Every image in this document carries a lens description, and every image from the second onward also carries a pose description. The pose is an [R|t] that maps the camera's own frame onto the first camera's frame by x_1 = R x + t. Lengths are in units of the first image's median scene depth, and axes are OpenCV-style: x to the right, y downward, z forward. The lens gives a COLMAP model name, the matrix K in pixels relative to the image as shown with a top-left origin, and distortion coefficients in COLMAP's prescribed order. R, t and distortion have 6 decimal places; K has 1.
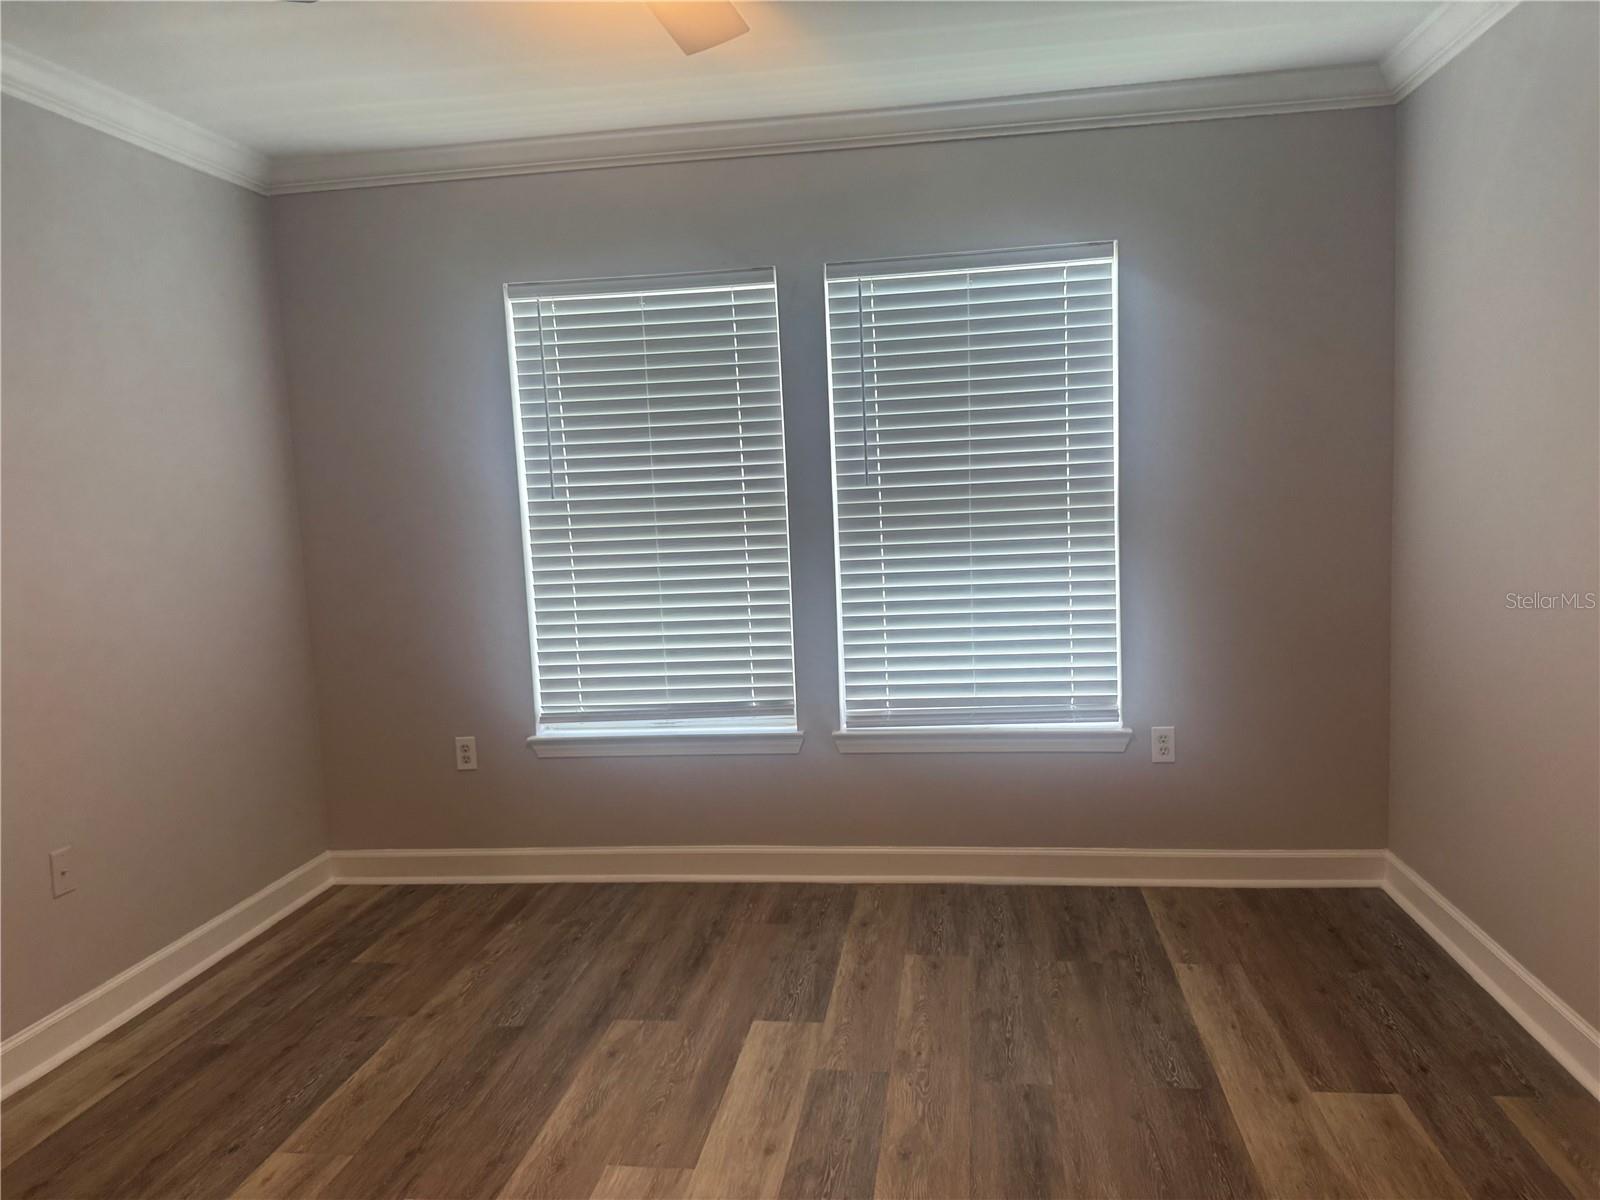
lens RADIAL K [[1140.4, 0, 805.1], [0, 1140.4, 596.7], [0, 0, 1]] dist [0.064632, 0.000194]
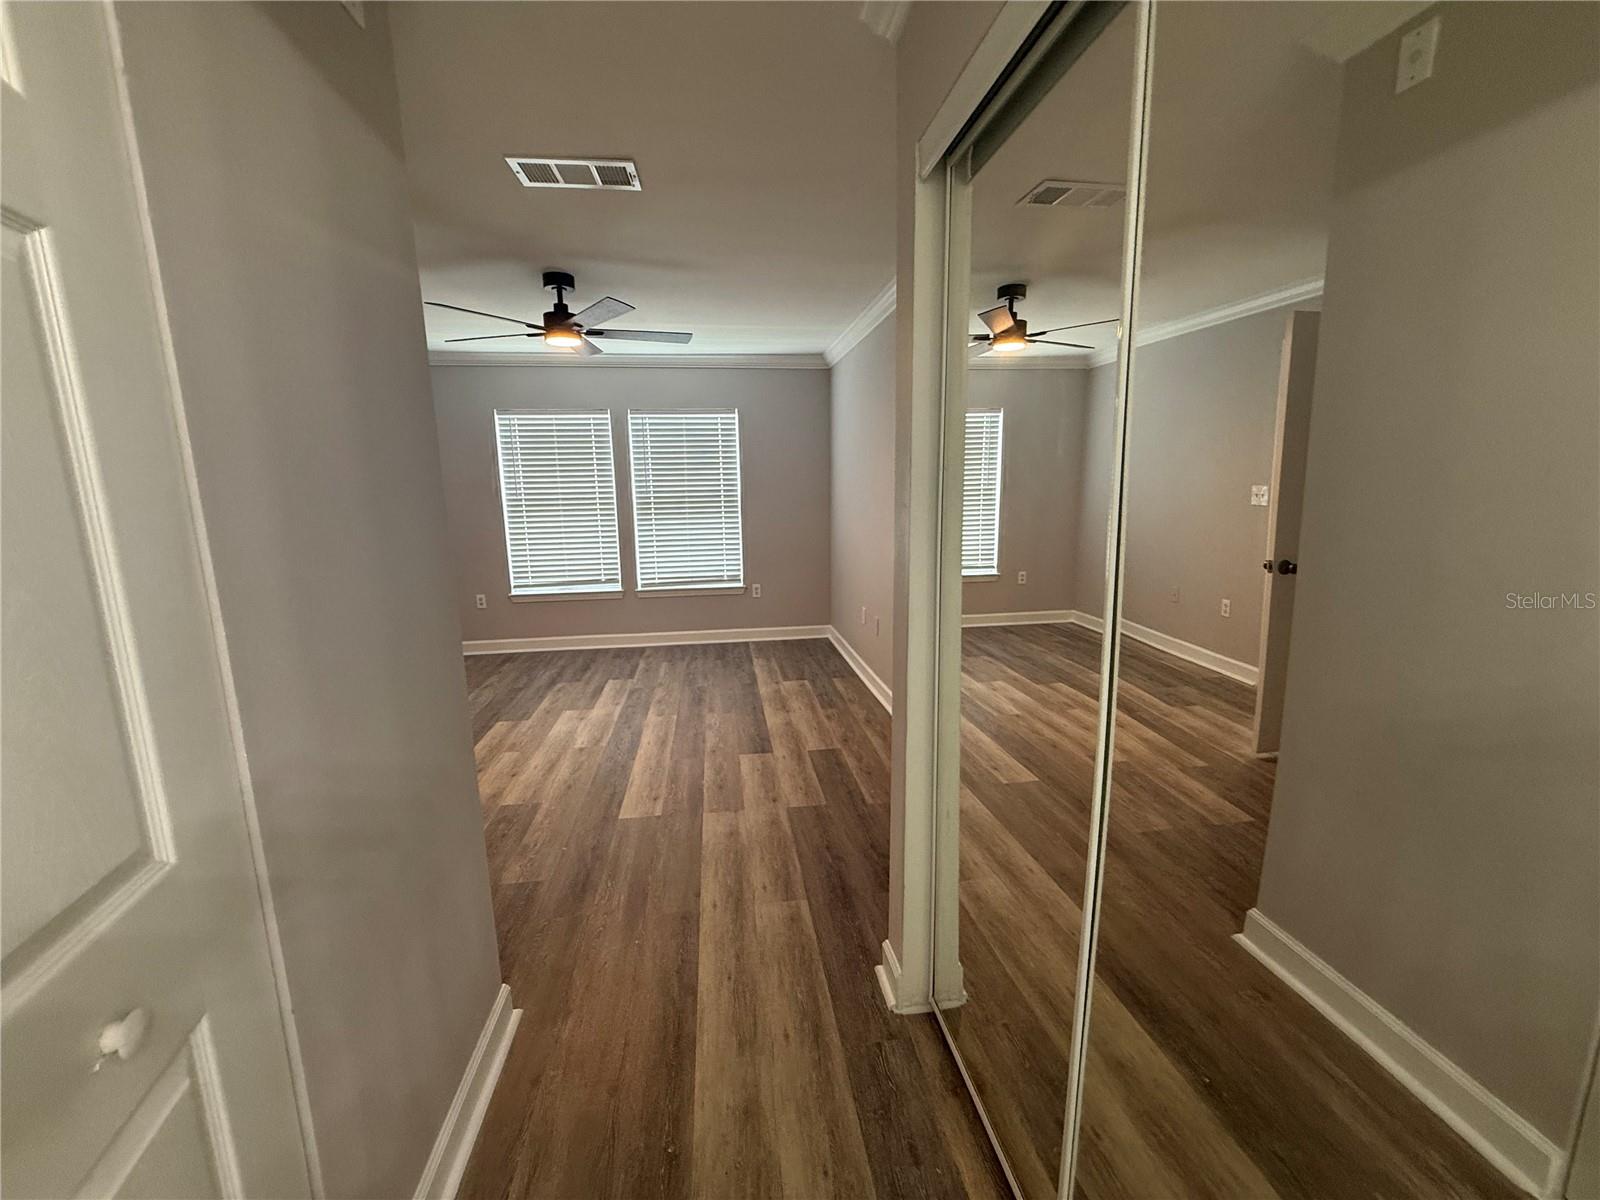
lens RADIAL K [[640.1, 0, 793.2], [0, 640.1, 601.3], [0, 0, 1]] dist [0.001475, 0.000186]
pose [[0.964880, -0.019809, 0.261944, -0.013428], [0.001153, 0.997463, 0.071184, 0.048990], [-0.262689, -0.068382, 0.962454, -0.603361]]
